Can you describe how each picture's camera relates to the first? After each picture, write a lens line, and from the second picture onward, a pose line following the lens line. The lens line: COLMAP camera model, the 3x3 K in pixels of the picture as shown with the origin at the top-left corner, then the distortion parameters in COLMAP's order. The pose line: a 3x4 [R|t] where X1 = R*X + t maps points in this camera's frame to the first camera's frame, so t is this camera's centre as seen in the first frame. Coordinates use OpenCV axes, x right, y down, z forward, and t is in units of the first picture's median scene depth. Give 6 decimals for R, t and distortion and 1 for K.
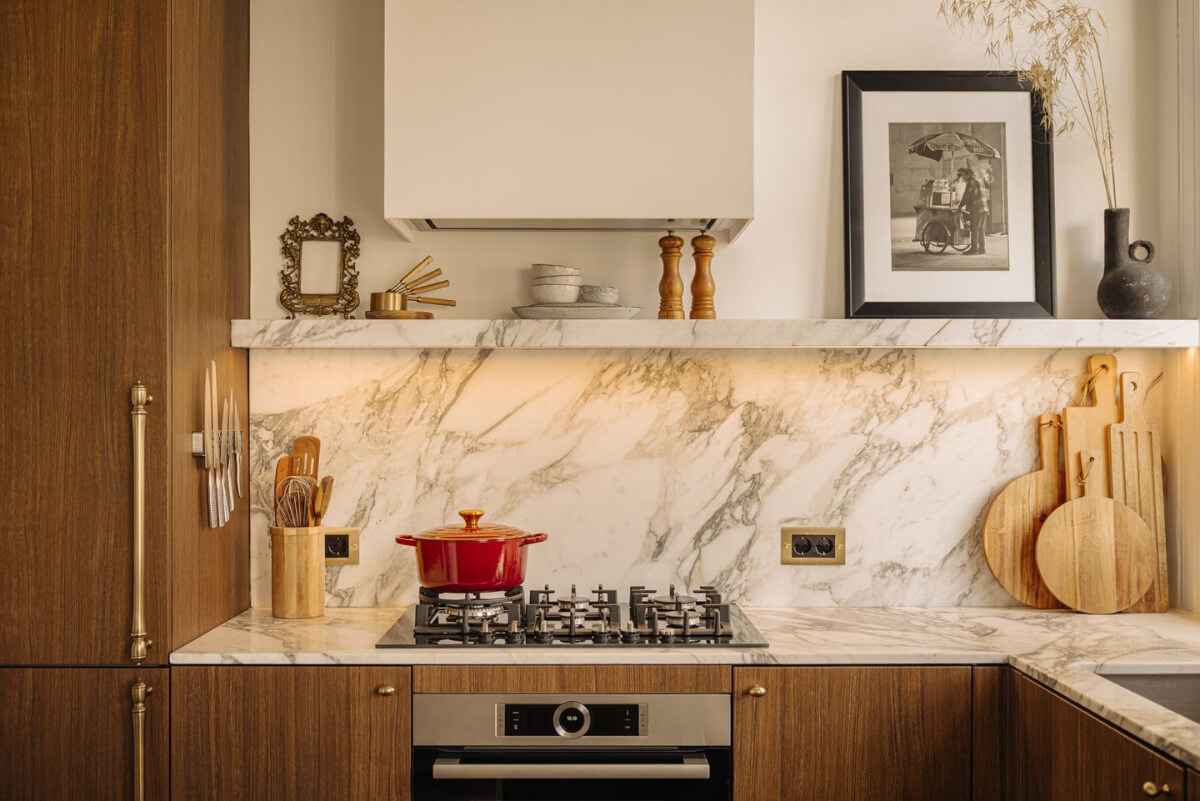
lens RADIAL K [[1236.2, 0, 572.4], [0, 1236.2, 433.8], [0, 0, 1]] dist [-0.007721, 0.000000]
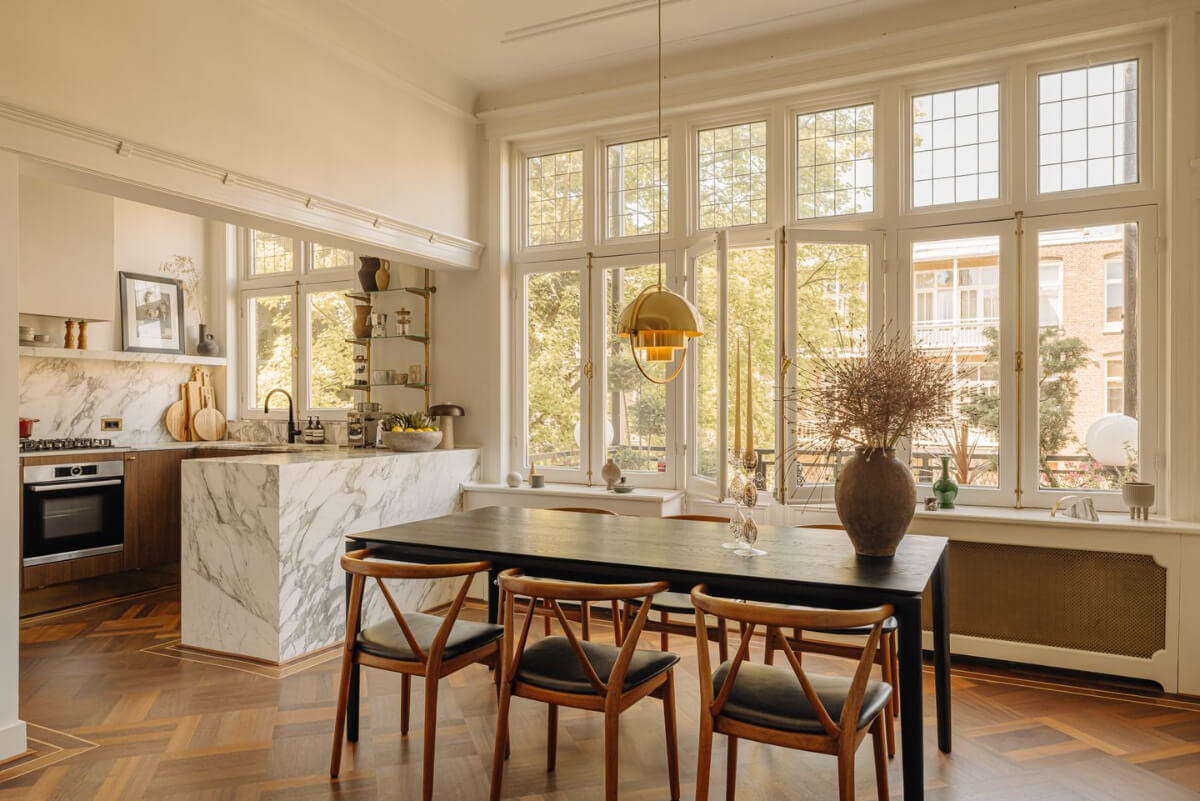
lens RADIAL K [[814.6, 0, 606.0], [0, 814.6, 409.2], [0, 0, 1]] dist [0.008683, -0.008042]
pose [[0.464951, -0.005303, 0.885320, -1.055740], [0.006249, 0.999977, 0.002708, 0.055928], [-0.885314, 0.004273, 0.464974, -1.057157]]
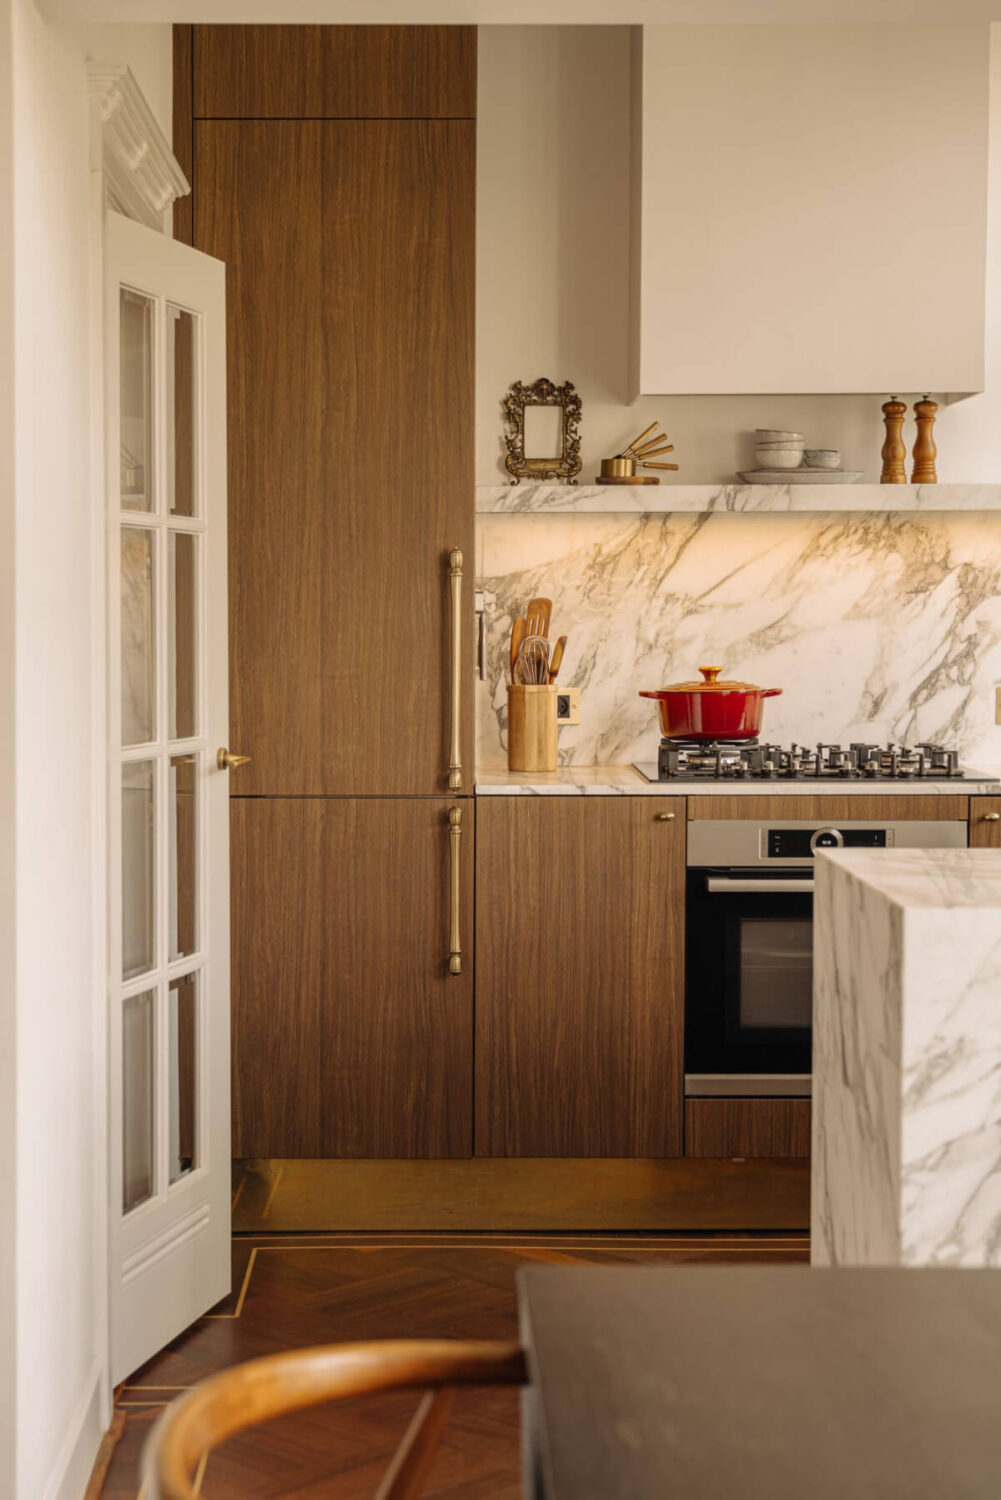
lens RADIAL K [[2365.0, 0, 396.6], [0, 2365.0, 740.1], [0, 0, 1]] dist [0.023147, 0.000000]
pose [[0.999785, -0.001643, -0.020664, -0.290437], [0.002641, 0.998826, 0.048365, 0.024309], [0.020560, -0.048410, 0.998616, -0.977678]]
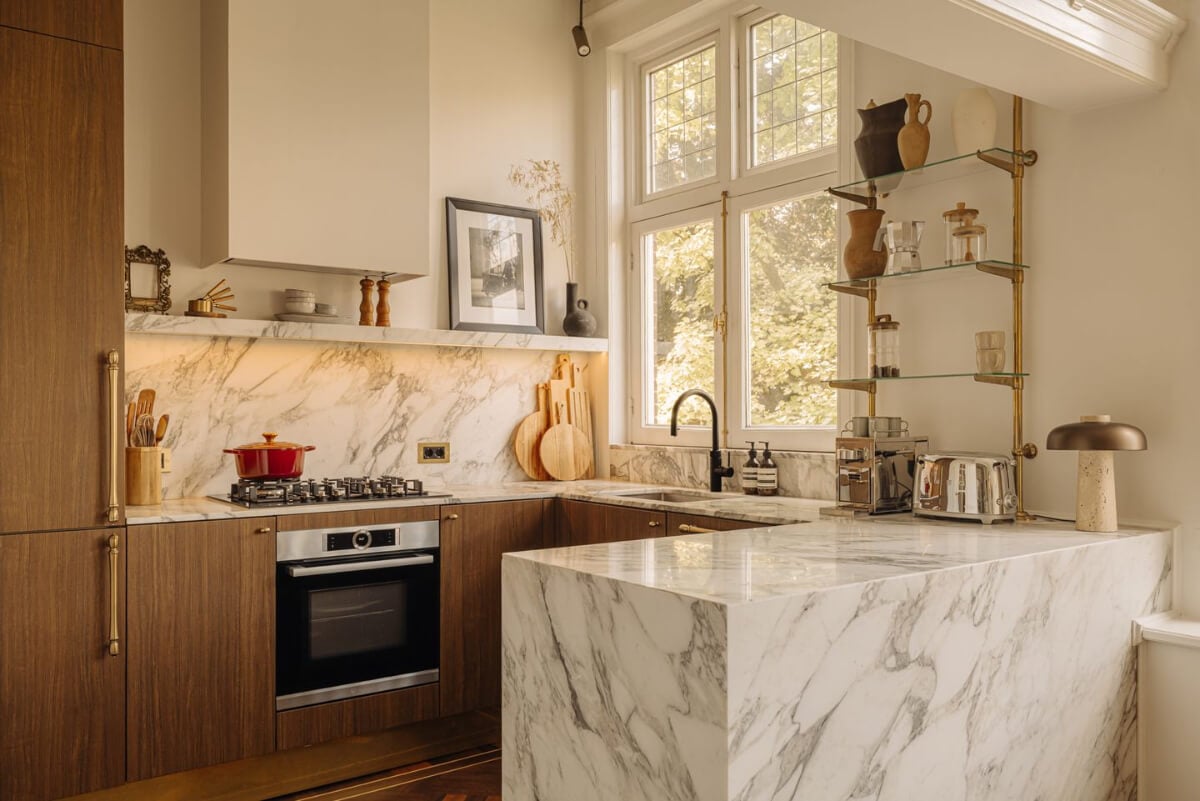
lens RADIAL K [[979.1, 0, 607.7], [0, 979.1, 424.0], [0, 0, 1]] dist [0.002941, 0.000736]
pose [[0.801661, -0.009166, 0.597708, -0.482257], [0.006826, 0.999958, 0.006180, 0.041703], [-0.597740, -0.000875, 0.801690, -0.334484]]
